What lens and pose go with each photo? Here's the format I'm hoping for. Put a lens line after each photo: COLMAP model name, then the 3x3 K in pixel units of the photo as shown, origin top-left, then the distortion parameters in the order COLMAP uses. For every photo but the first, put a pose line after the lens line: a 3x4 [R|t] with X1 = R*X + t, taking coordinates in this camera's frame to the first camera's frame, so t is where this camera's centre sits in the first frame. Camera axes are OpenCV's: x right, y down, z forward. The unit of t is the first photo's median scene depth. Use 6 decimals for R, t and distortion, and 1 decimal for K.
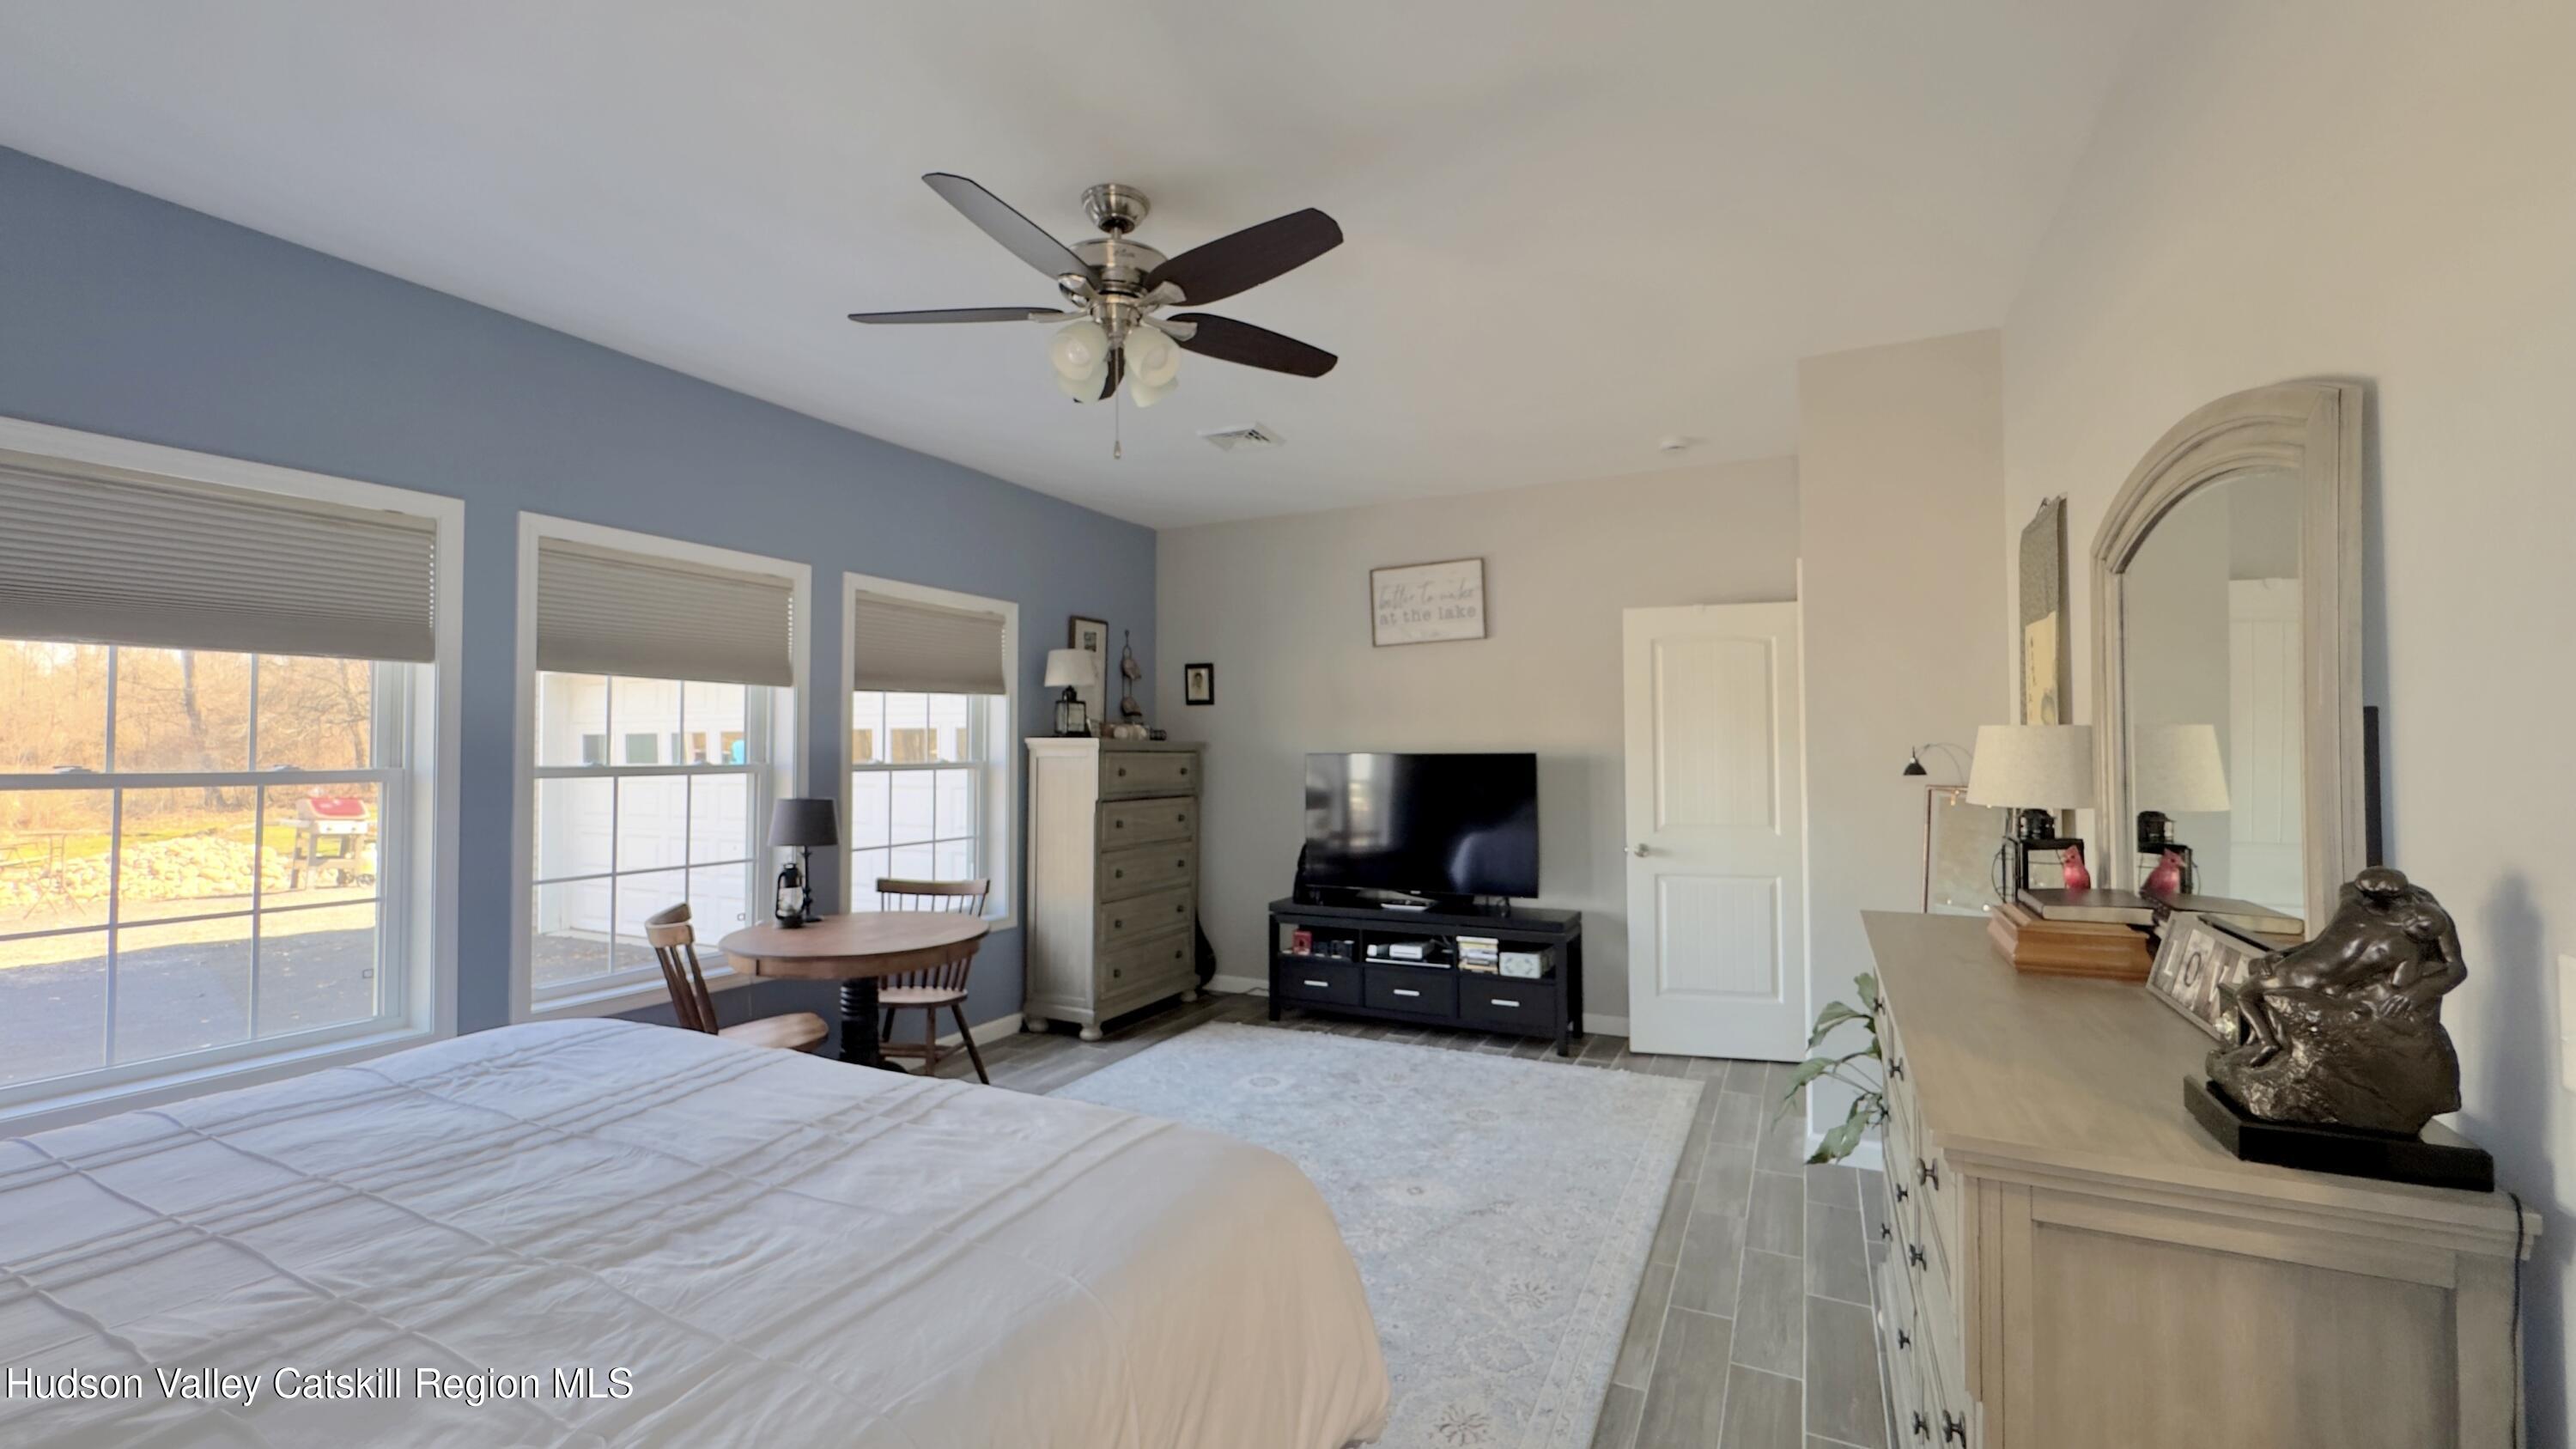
lens RADIAL K [[1044.9, 0, 1288.0], [0, 1044.9, 724.5], [0, 0, 1]] dist [-0.004274, -0.000137]
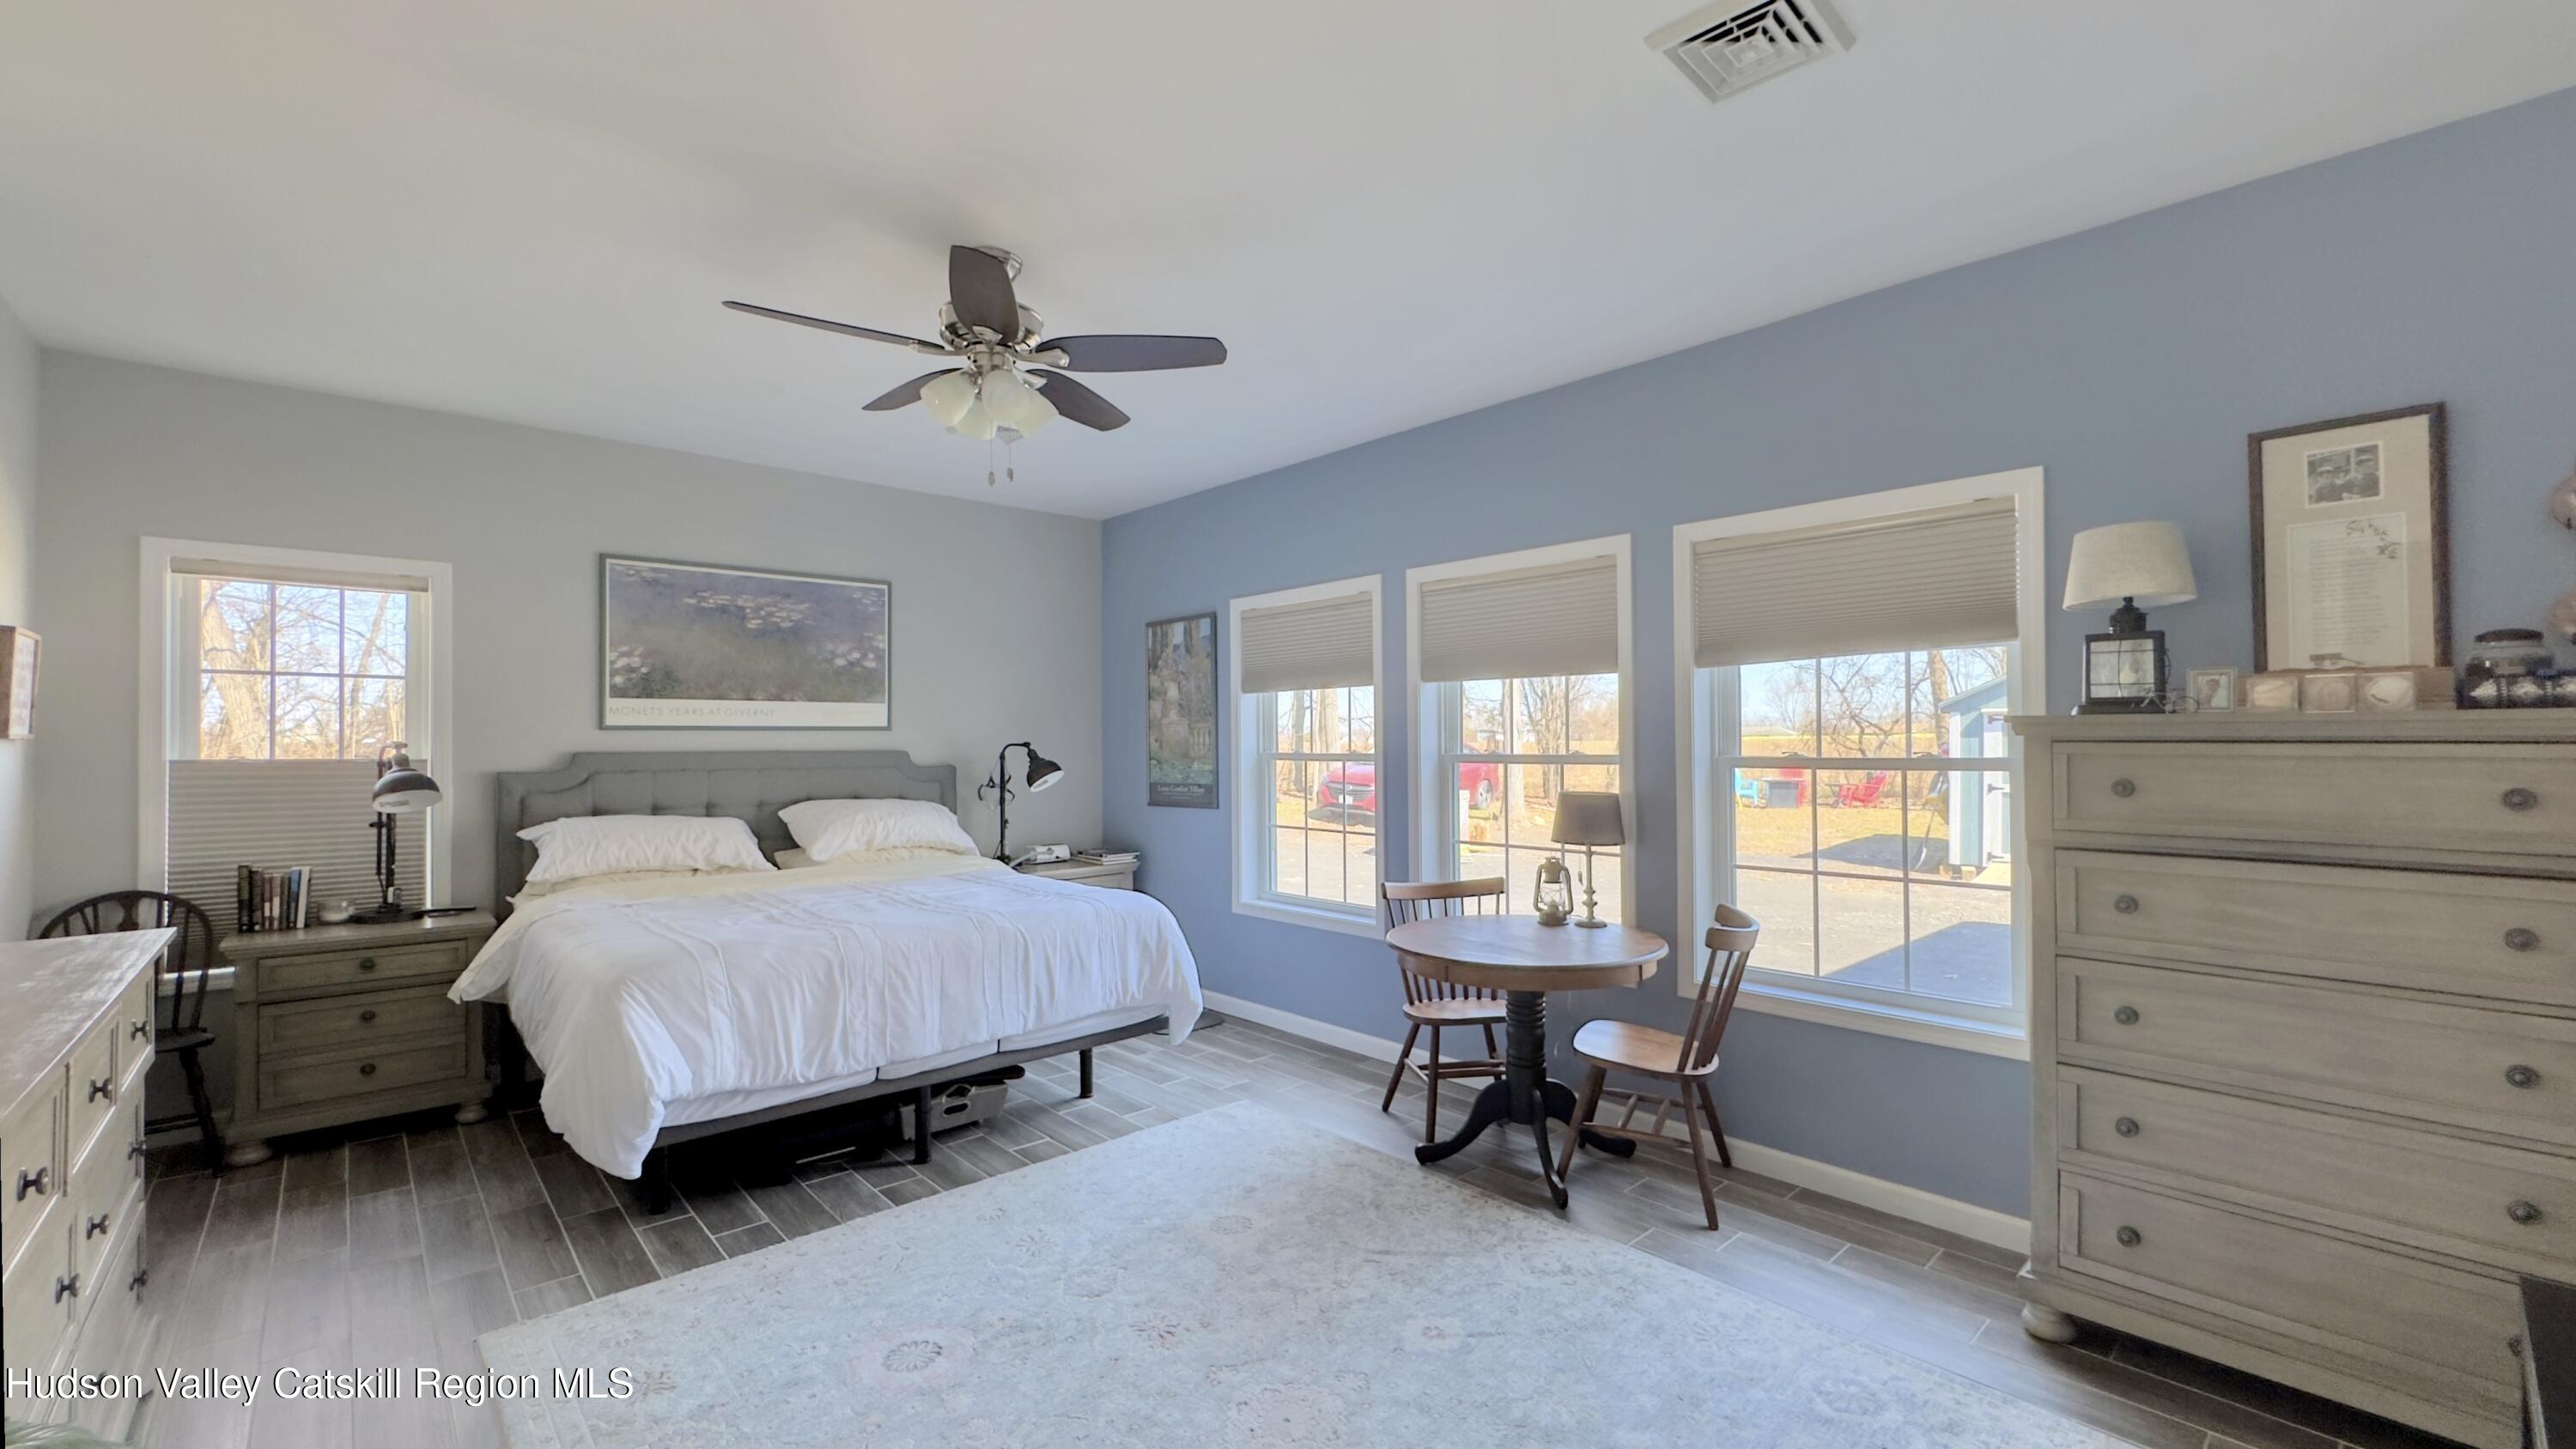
lens RADIAL K [[1041.6, 0, 1289.5], [0, 1041.6, 732.8], [0, 0, 1]] dist [0.000495, 0.000063]
pose [[-0.356872, -0.006466, -0.934131, 0.438329], [0.028274, 0.999443, -0.017720, 0.023435], [0.933725, -0.032736, -0.356490, 0.952397]]
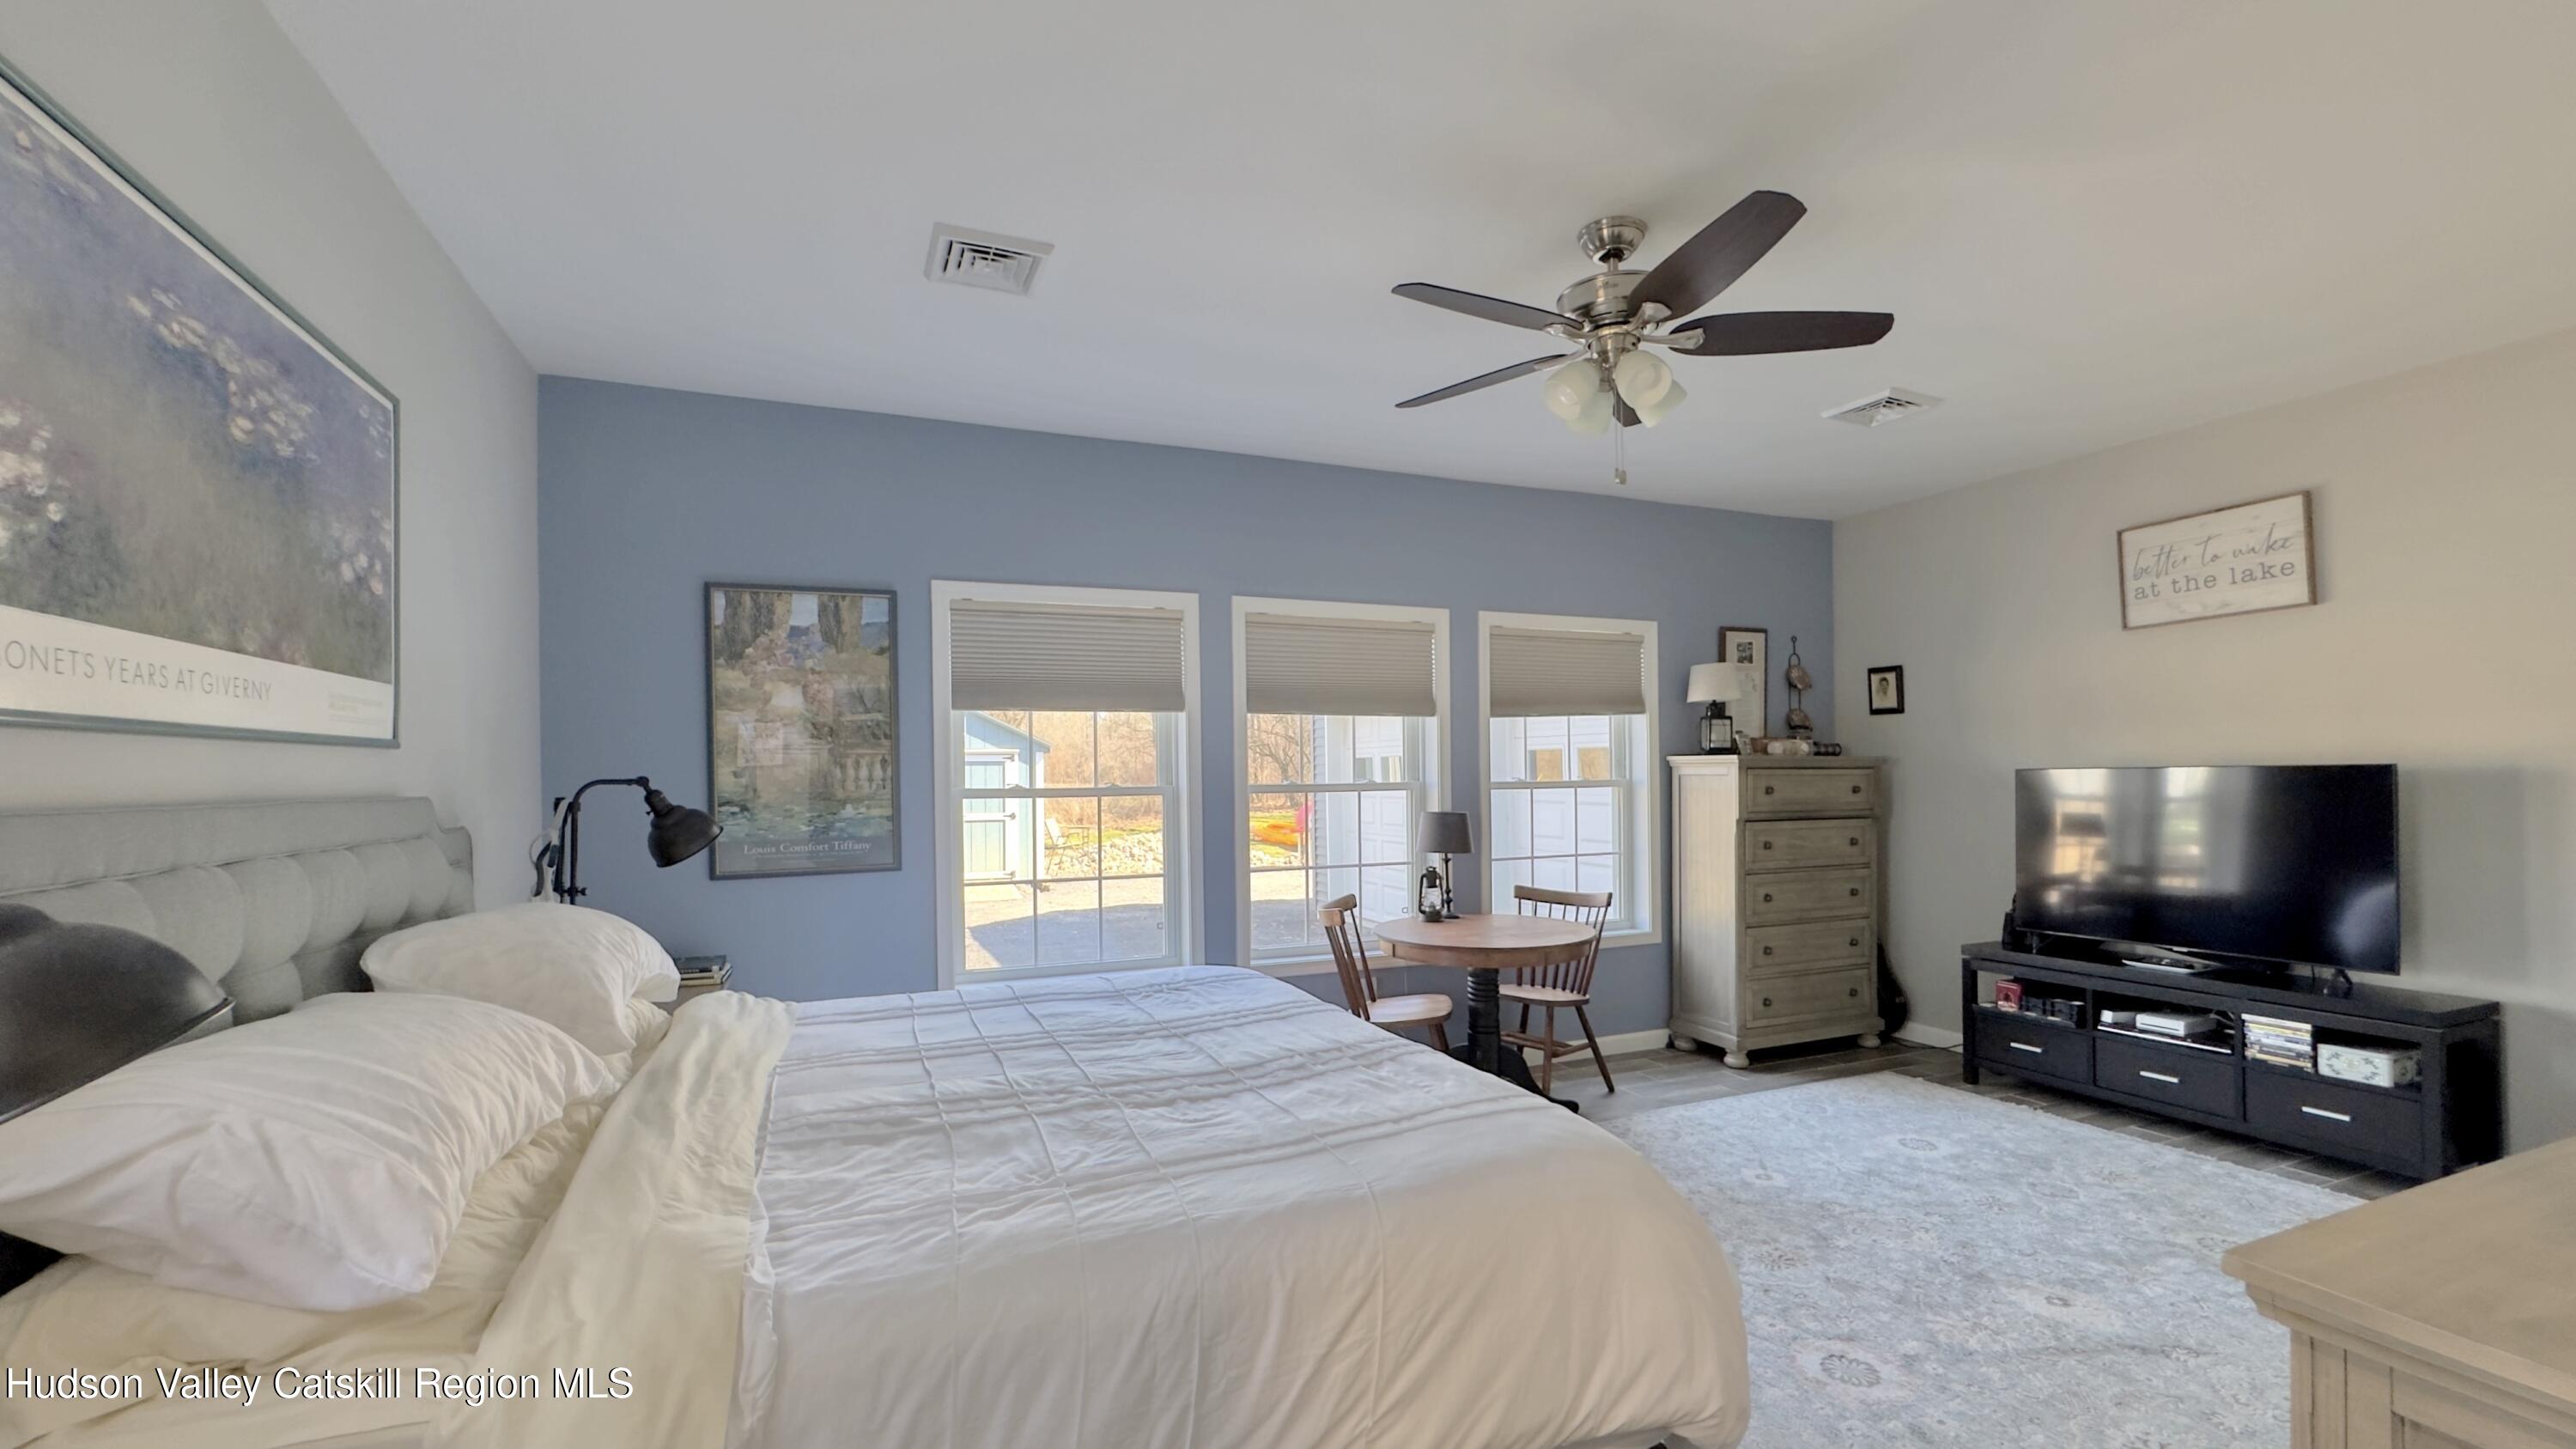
lens RADIAL K [[1060.2, 0, 1282.6], [0, 1060.2, 779.7], [0, 0, 1]] dist [0.001715, 0.000081]
pose [[0.760344, -0.003048, -0.649514, 0.146712], [0.026521, 0.999301, 0.026357, -0.000849], [0.648979, -0.037266, 0.759893, -0.010393]]
